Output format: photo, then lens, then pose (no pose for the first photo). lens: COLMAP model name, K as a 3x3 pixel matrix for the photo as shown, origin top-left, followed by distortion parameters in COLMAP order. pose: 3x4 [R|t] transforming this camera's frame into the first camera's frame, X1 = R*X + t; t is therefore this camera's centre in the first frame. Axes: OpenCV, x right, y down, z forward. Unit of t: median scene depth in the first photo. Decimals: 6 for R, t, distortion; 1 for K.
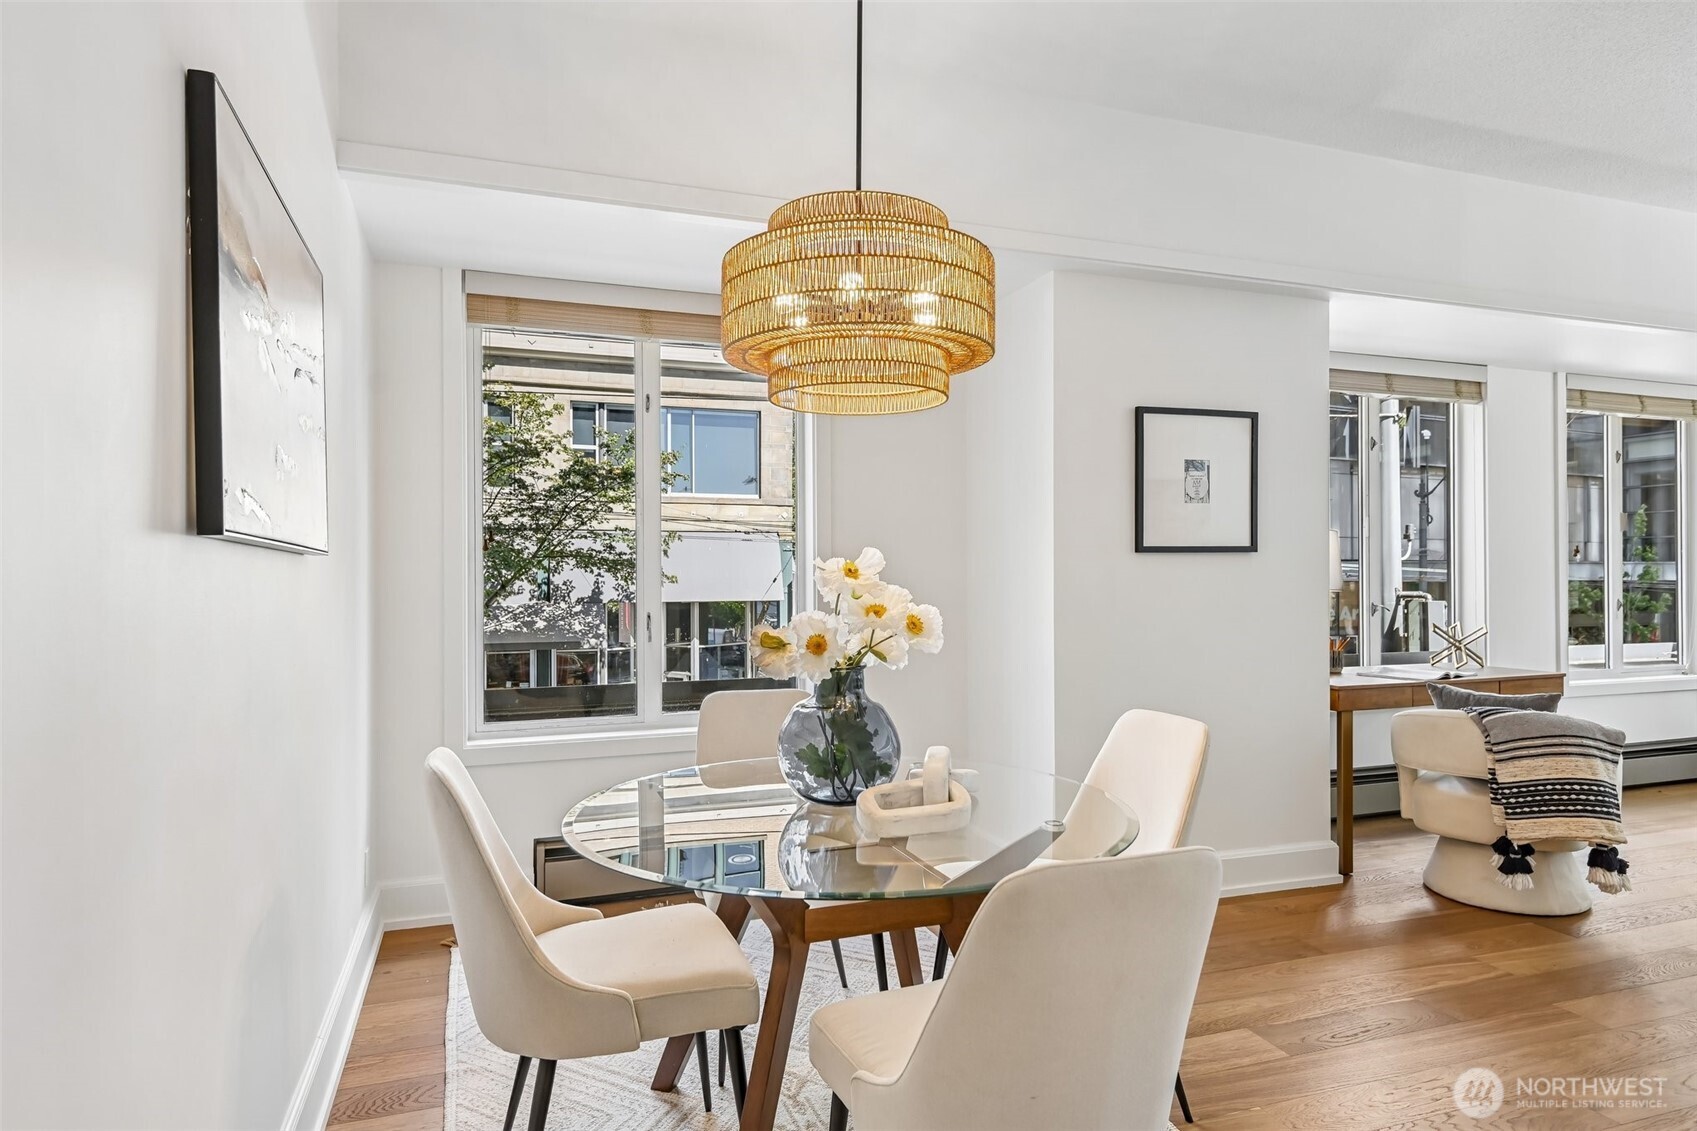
lens RADIAL K [[954.6, 0, 844.4], [0, 954.6, 577.8], [0, 0, 1]] dist [-0.004664, -0.000285]
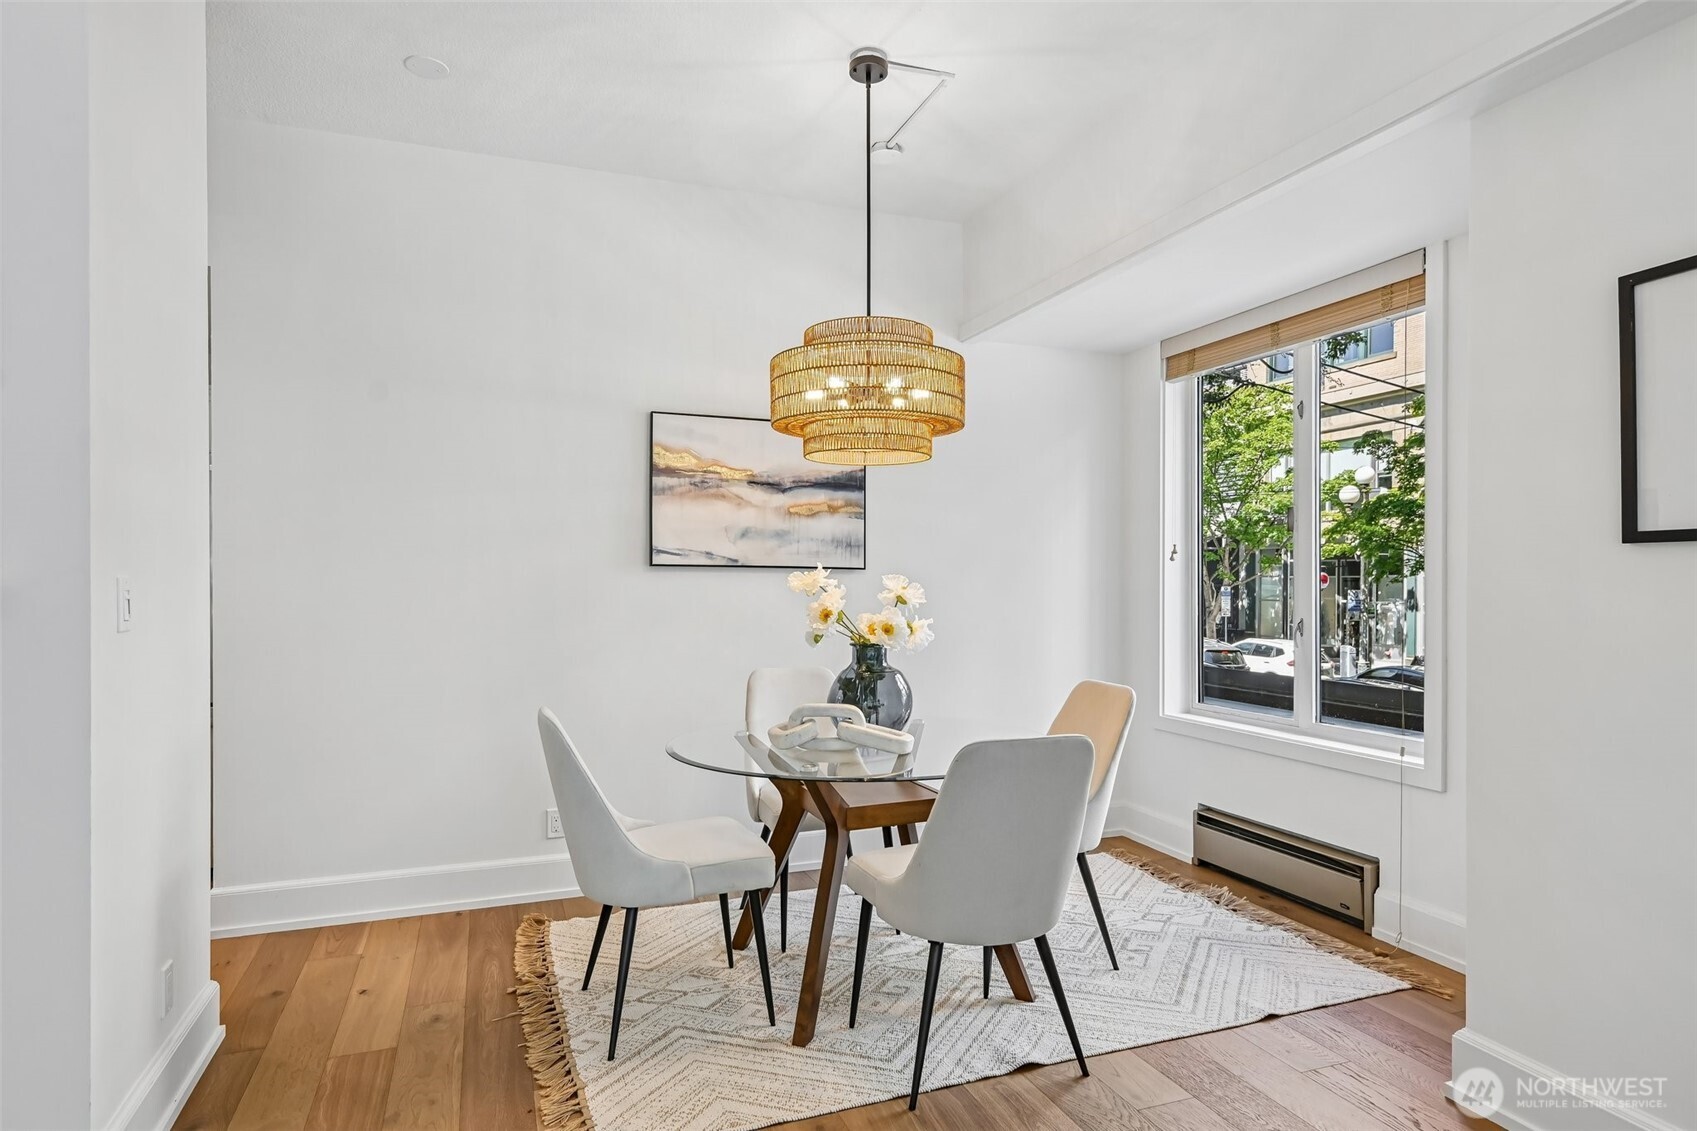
lens RADIAL K [[959.4, 0, 851.0], [0, 959.4, 580.9], [0, 0, 1]] dist [0.018327, 0.000072]
pose [[0.030465, 0.001815, -0.999534, 0.847656], [-0.006267, 0.999979, 0.001624, -0.003139], [0.999516, 0.006215, 0.030476, 0.538418]]
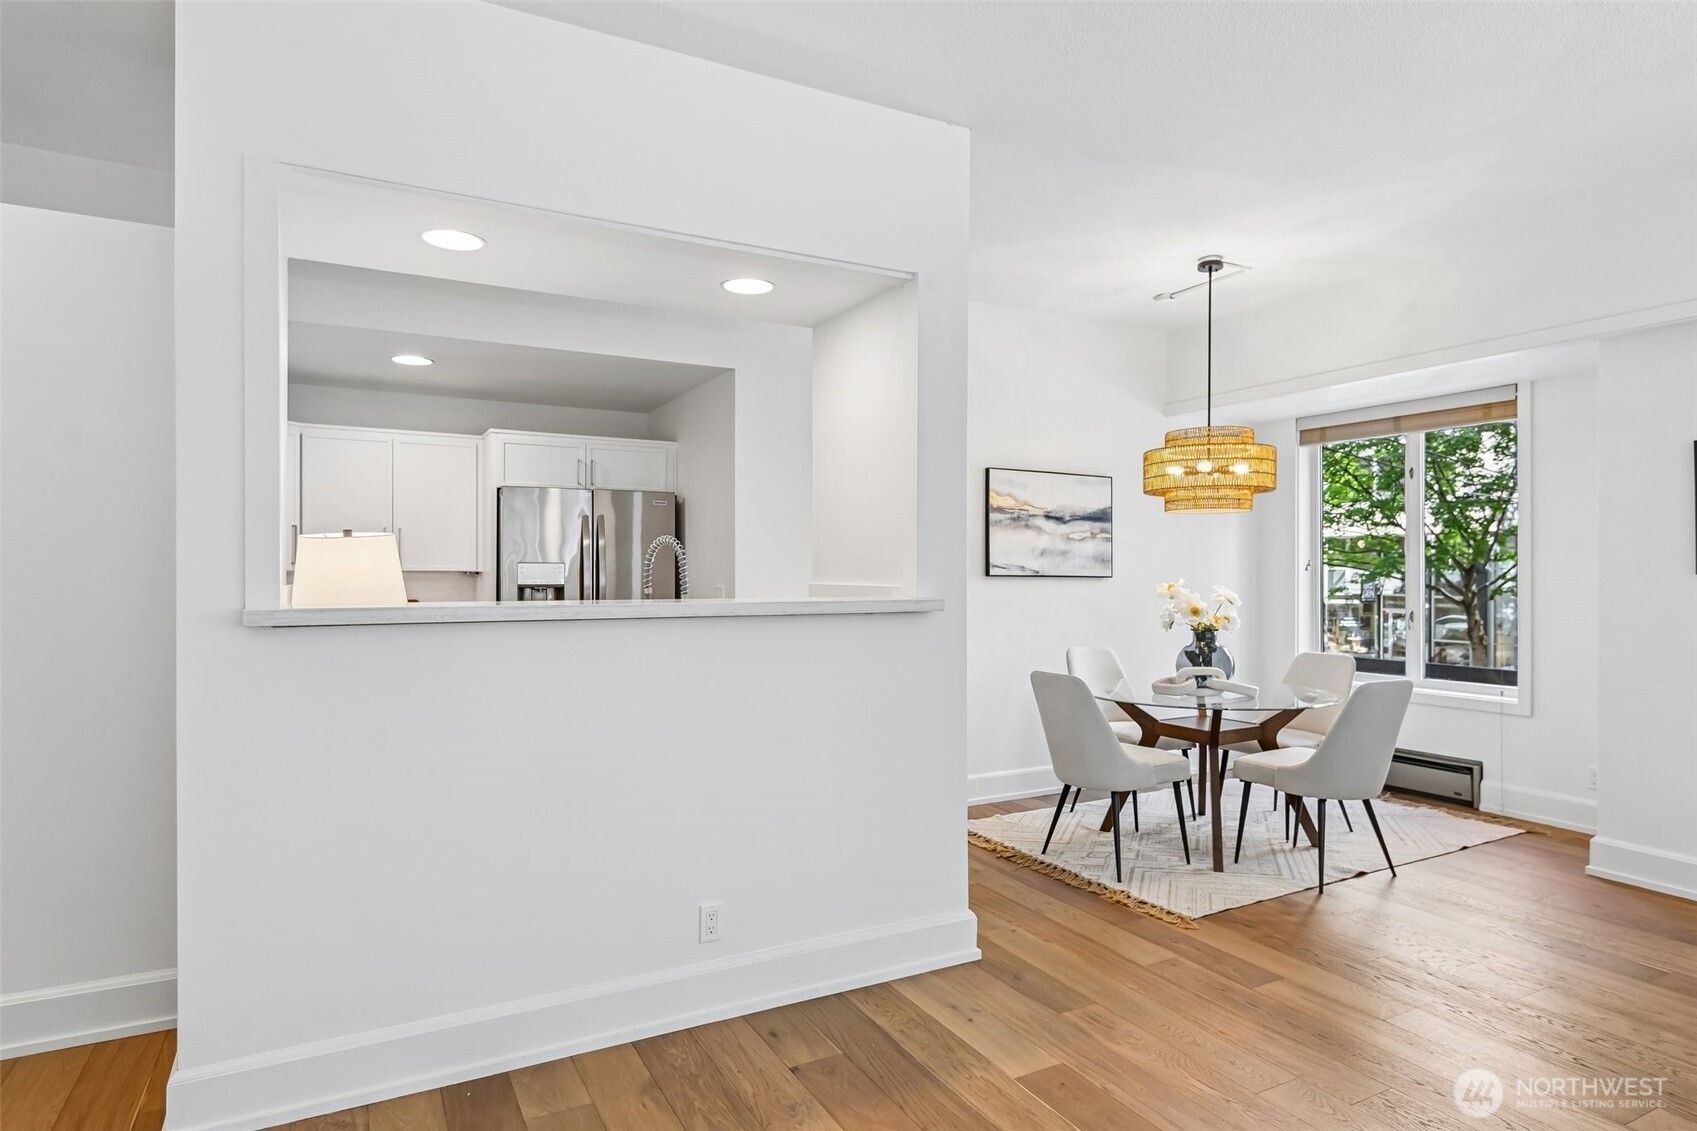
lens RADIAL K [[909.5, 0, 861.6], [0, 909.5, 573.7], [0, 0, 1]] dist [0.003581, 0.000571]
pose [[0.154483, 0.004552, -0.987985, 1.173660], [-0.007792, 0.999964, 0.003389, -0.024467], [0.987965, 0.007174, 0.154513, -0.092943]]
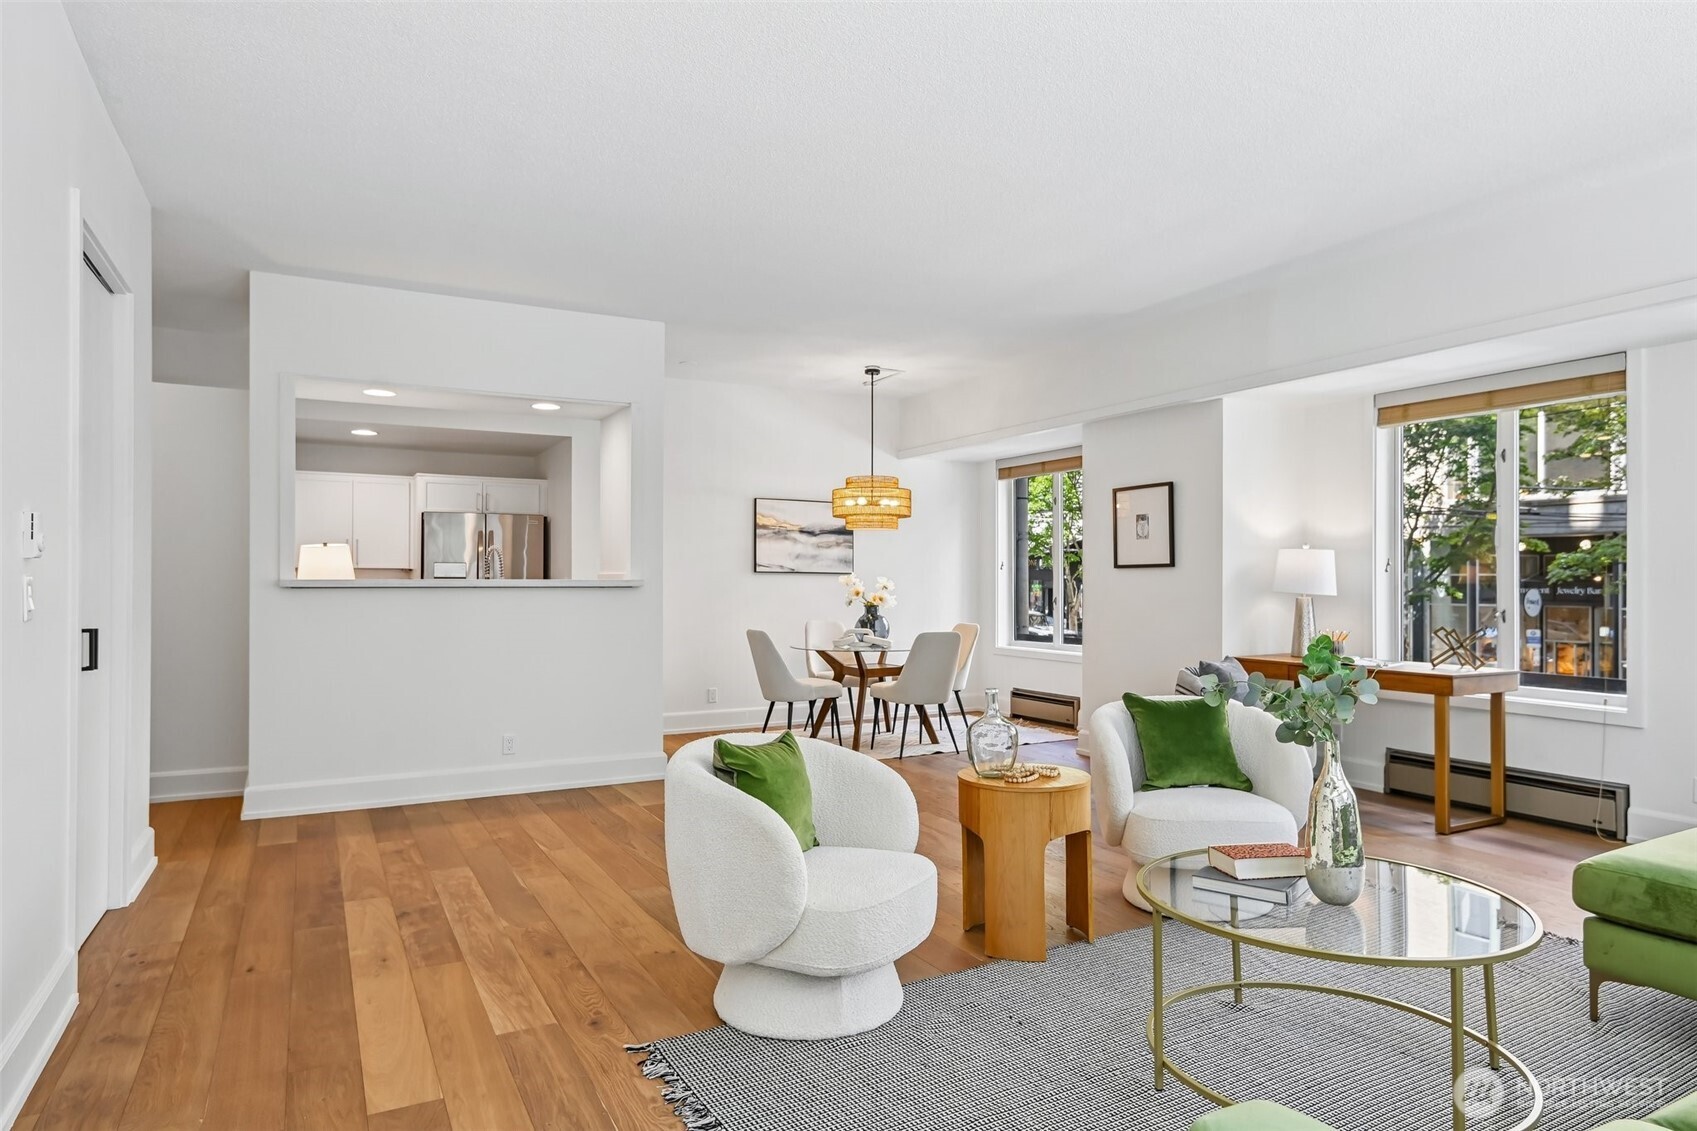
lens RADIAL K [[954.6, 0, 844.4], [0, 954.6, 577.8], [0, 0, 1]] dist [-0.004664, -0.000285]
pose [[0.145642, 0.000319, -0.989337, 2.035830], [-0.007786, 0.999969, -0.000824, -0.003253], [0.989307, 0.007823, 0.145640, 0.219428]]
